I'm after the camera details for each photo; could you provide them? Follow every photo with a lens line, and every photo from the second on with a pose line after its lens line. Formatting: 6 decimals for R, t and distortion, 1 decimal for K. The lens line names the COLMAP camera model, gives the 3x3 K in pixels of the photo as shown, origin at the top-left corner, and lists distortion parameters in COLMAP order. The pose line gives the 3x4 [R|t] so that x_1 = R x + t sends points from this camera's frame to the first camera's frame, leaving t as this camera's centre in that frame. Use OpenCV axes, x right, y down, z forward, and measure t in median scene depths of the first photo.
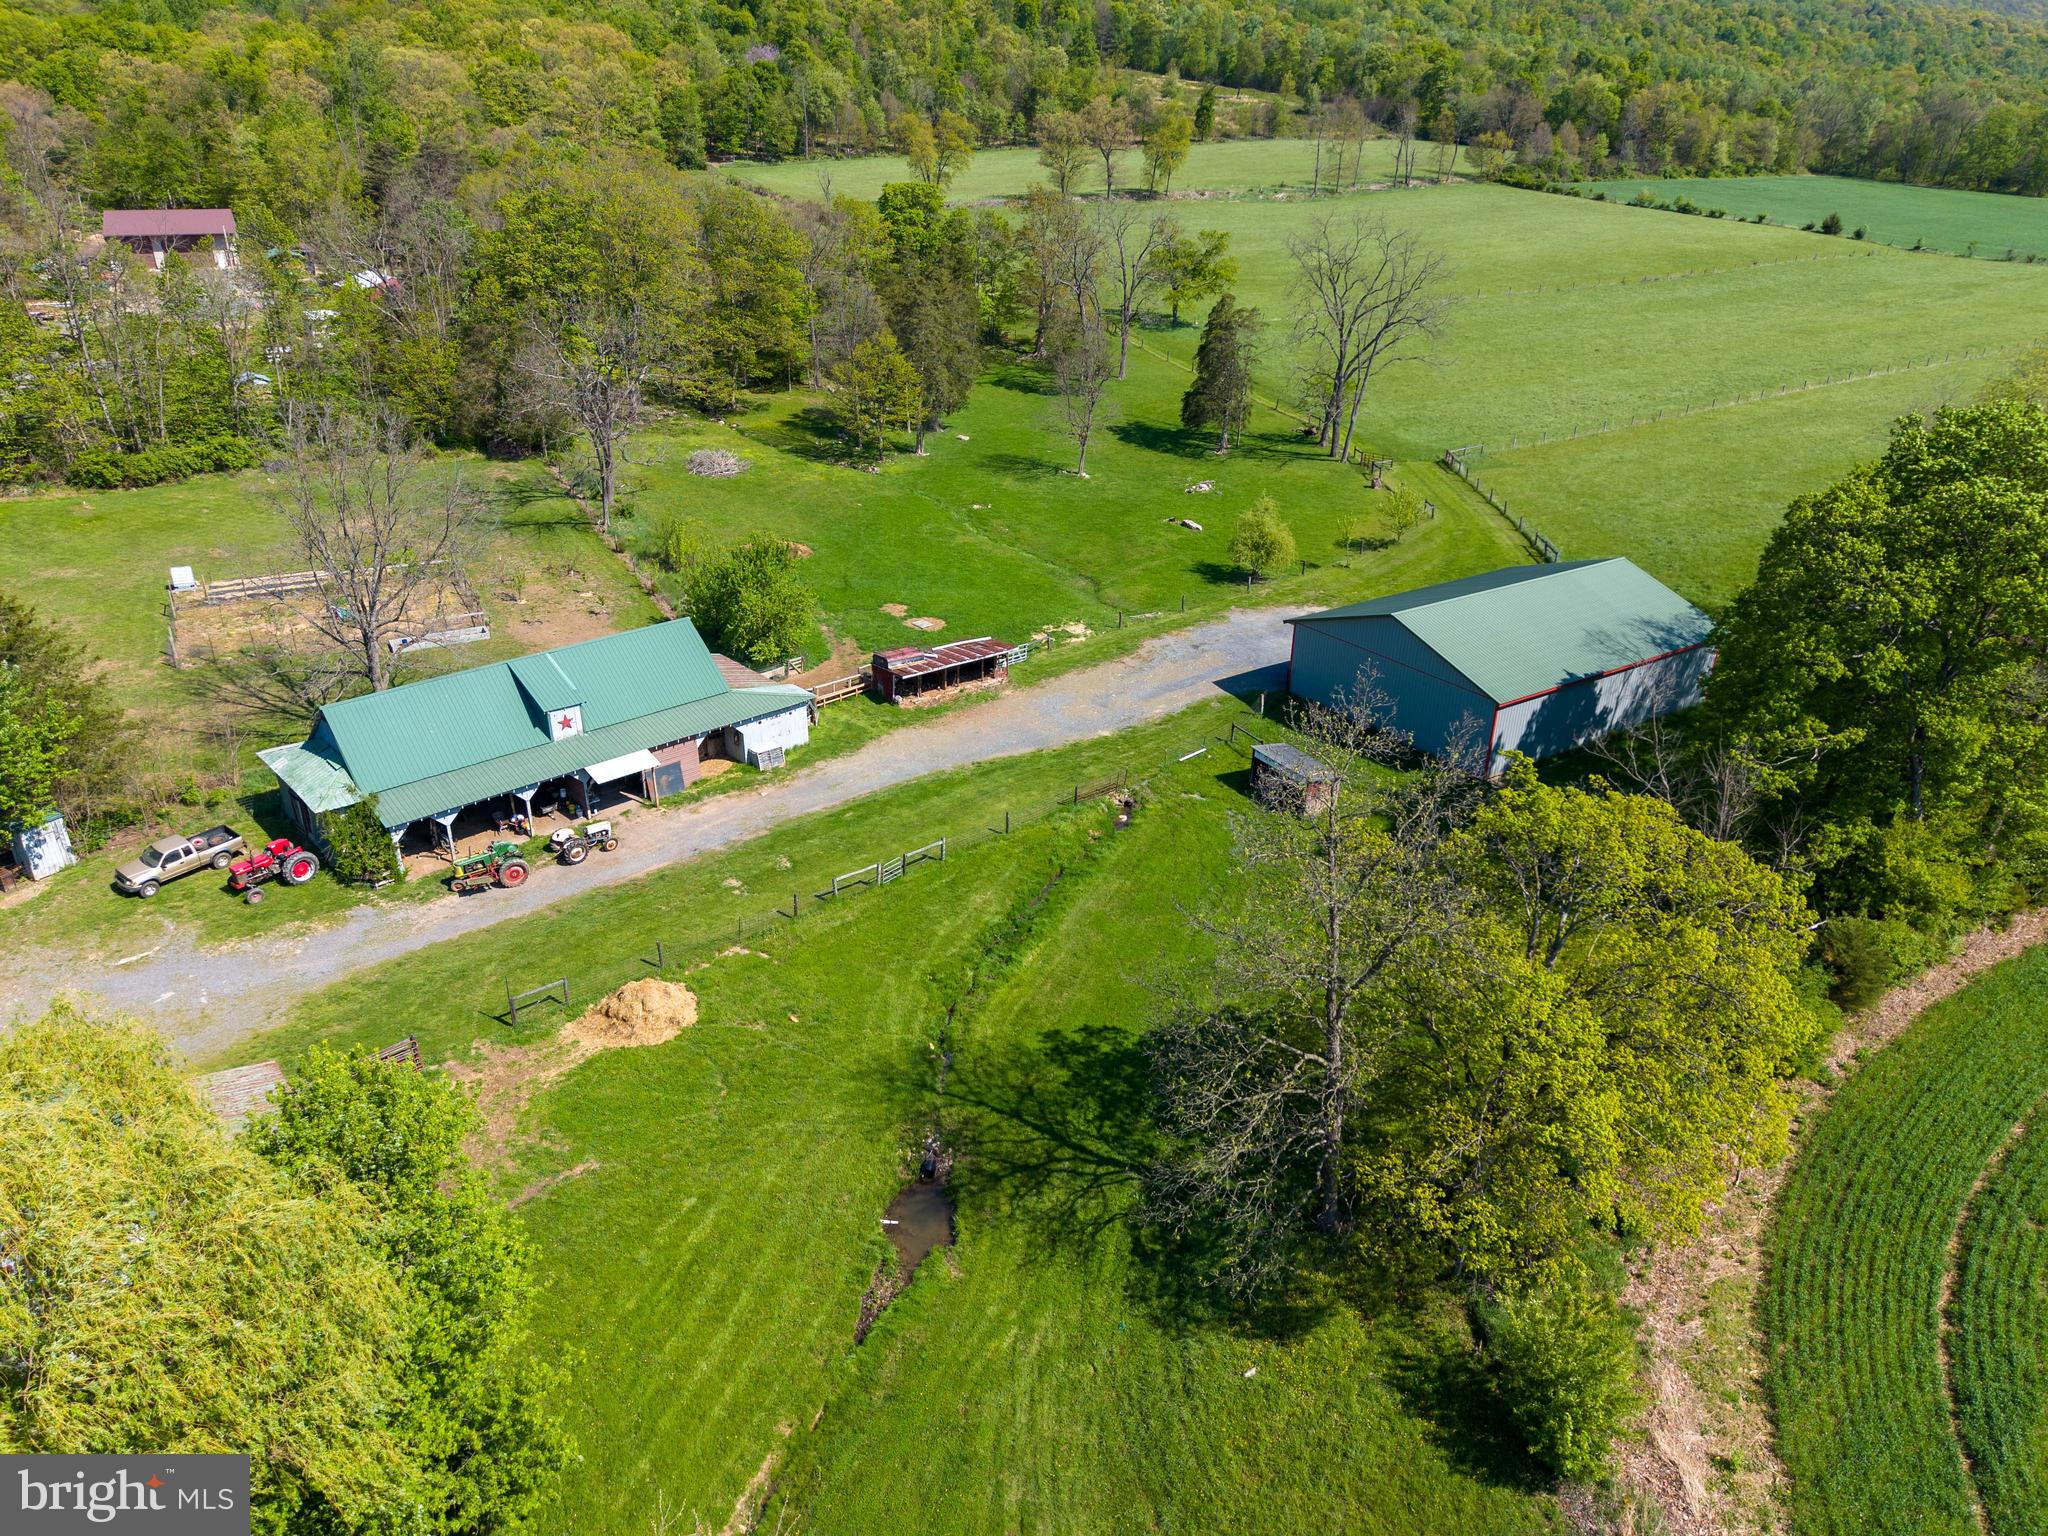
lens RADIAL K [[1378.5, 0, 1021.1], [0, 1378.5, 761.1], [0, 0, 1]] dist [0.024767, -0.023612]
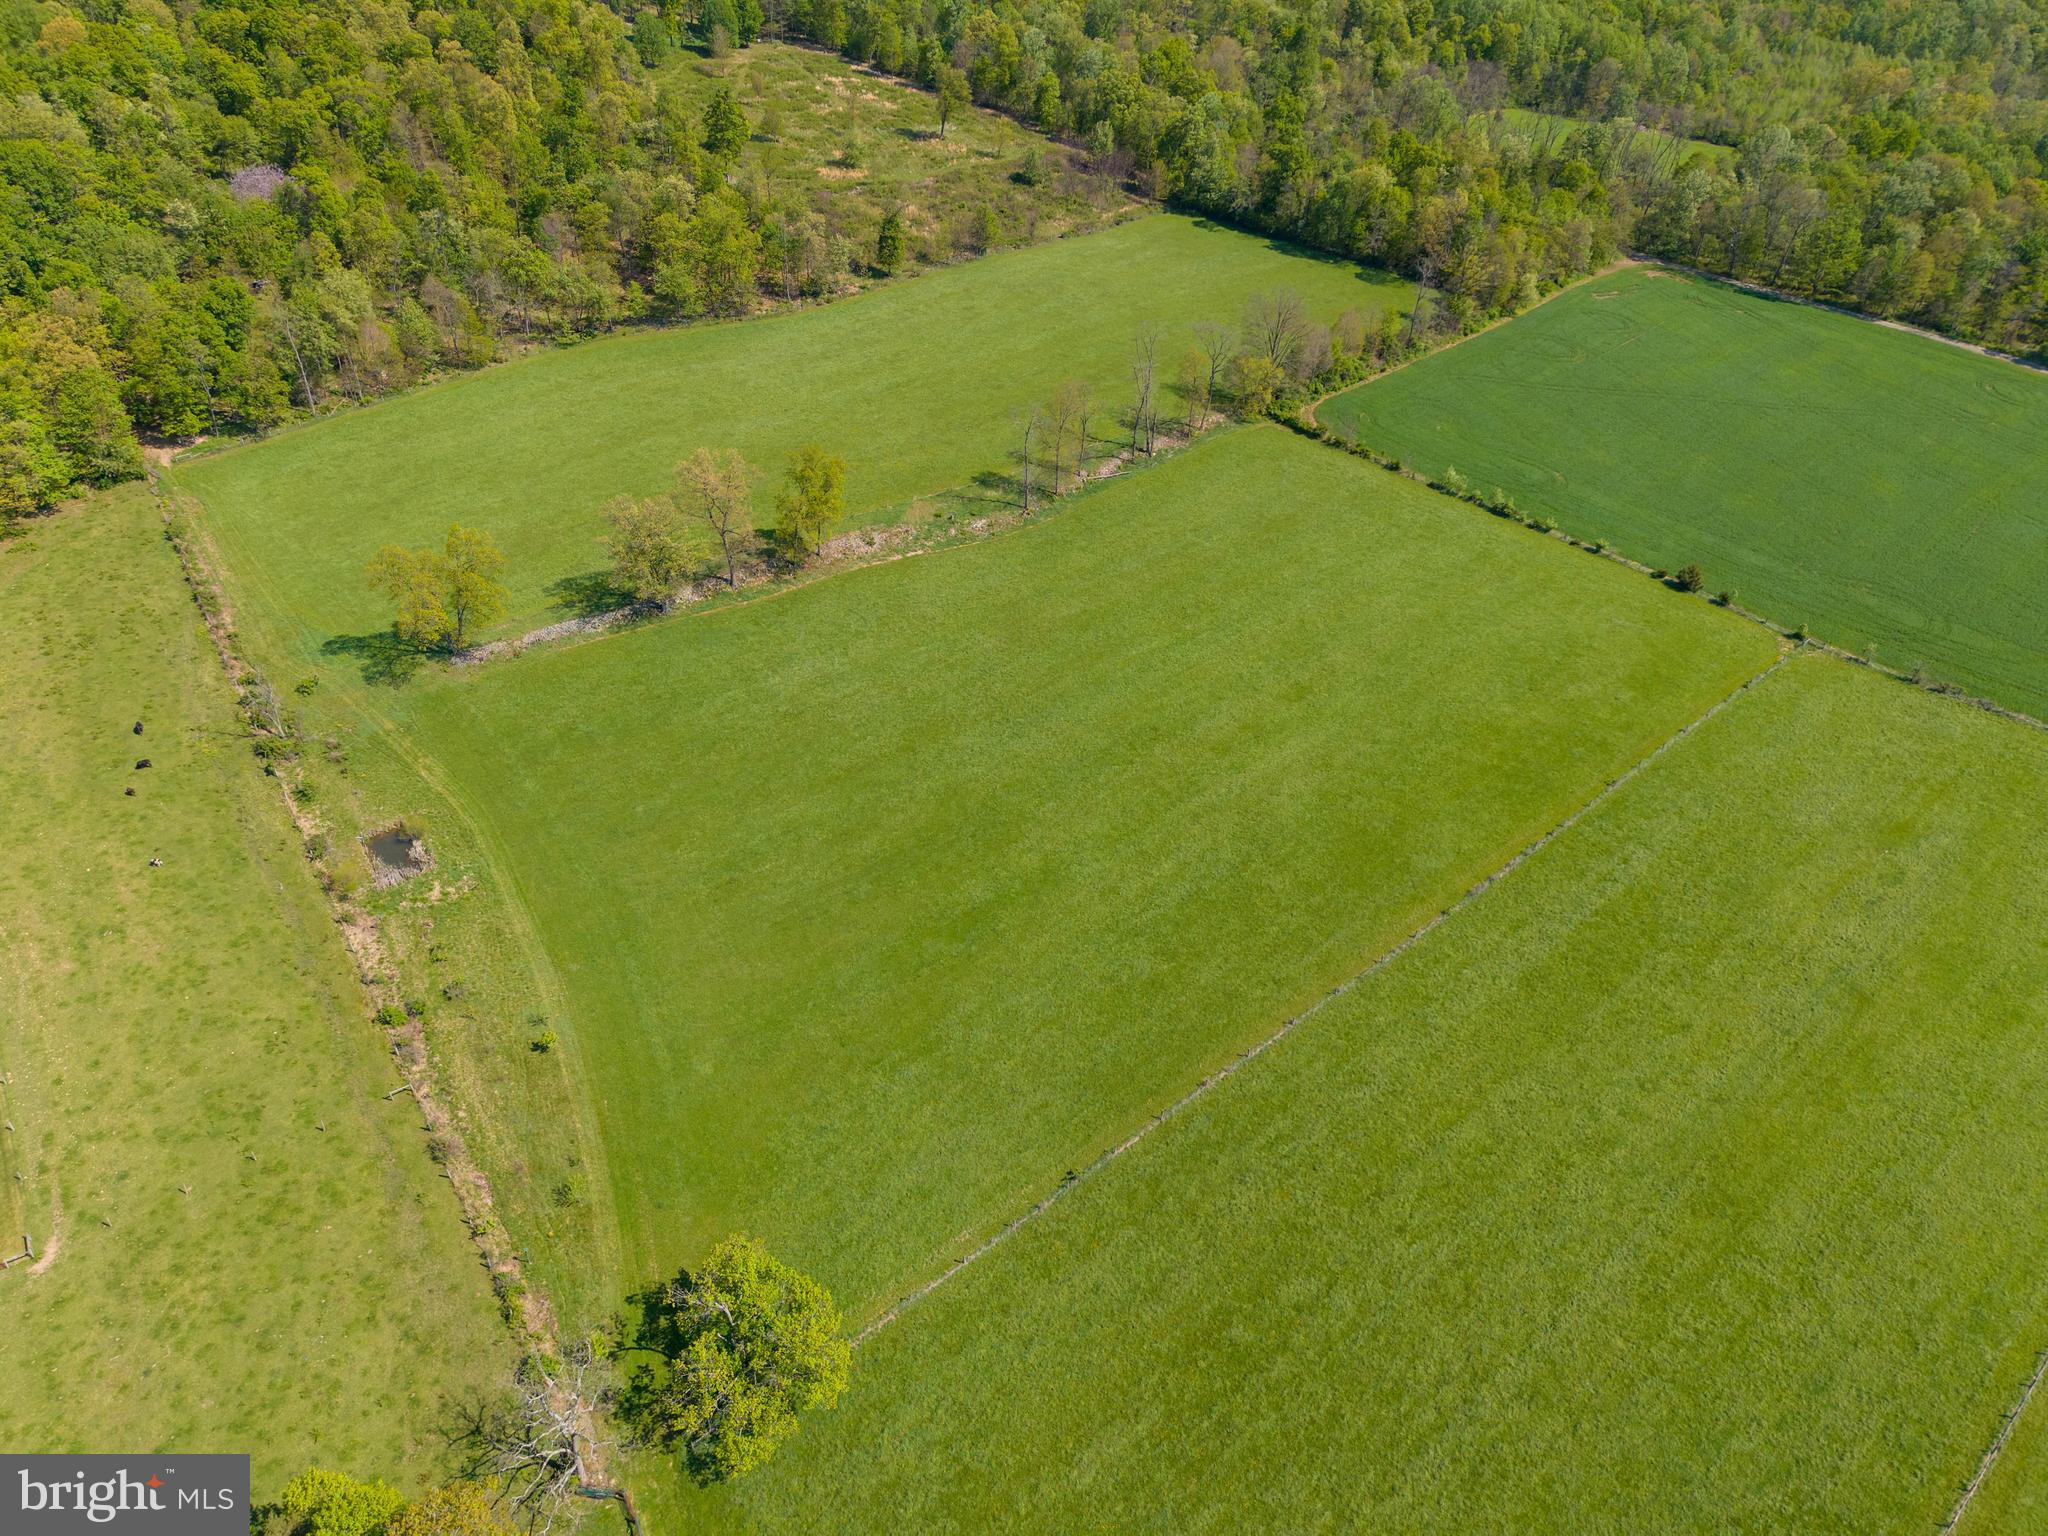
lens RADIAL K [[1378.5, 0, 1021.1], [0, 1378.5, 761.1], [0, 0, 1]] dist [0.024767, -0.023612]
pose [[0.987017, -0.089521, 0.133357, 0.244446], [0.067462, 0.984546, 0.161609, -0.966002], [-0.145764, -0.150515, 0.977803, 0.646755]]
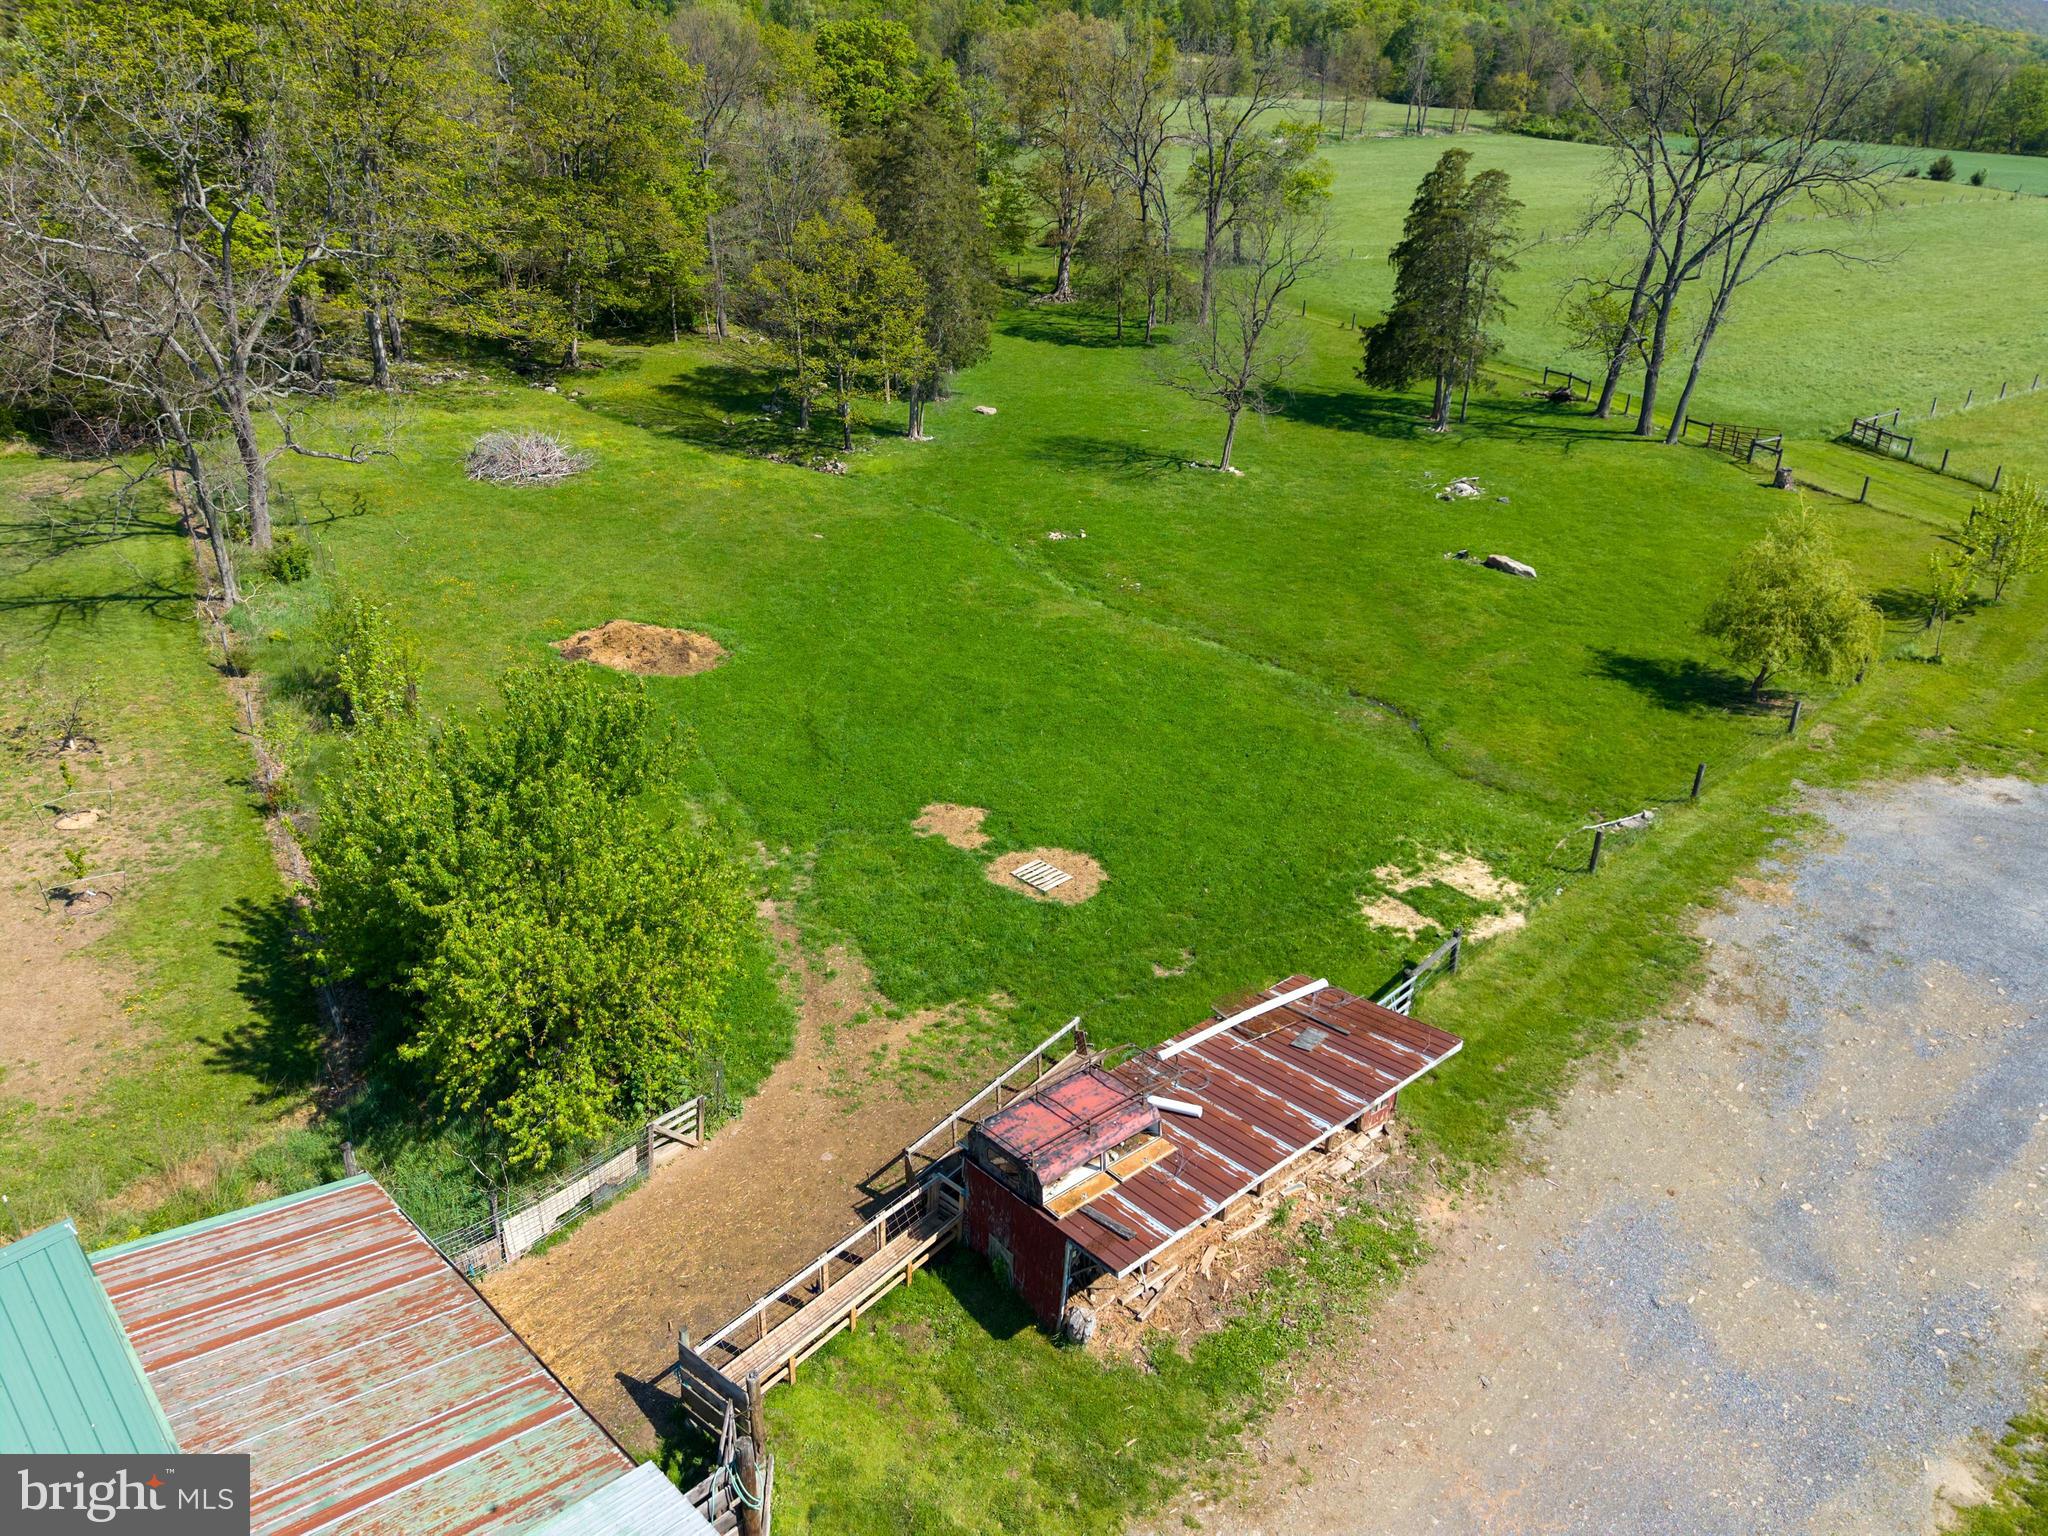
lens RADIAL K [[1378.5, 0, 1021.1], [0, 1378.5, 761.1], [0, 0, 1]] dist [0.024767, -0.023612]
pose [[0.997672, -0.028248, 0.062065, -0.068892], [0.028730, 0.999563, -0.006892, -0.089234], [-0.061843, 0.008659, 0.998048, 0.450471]]
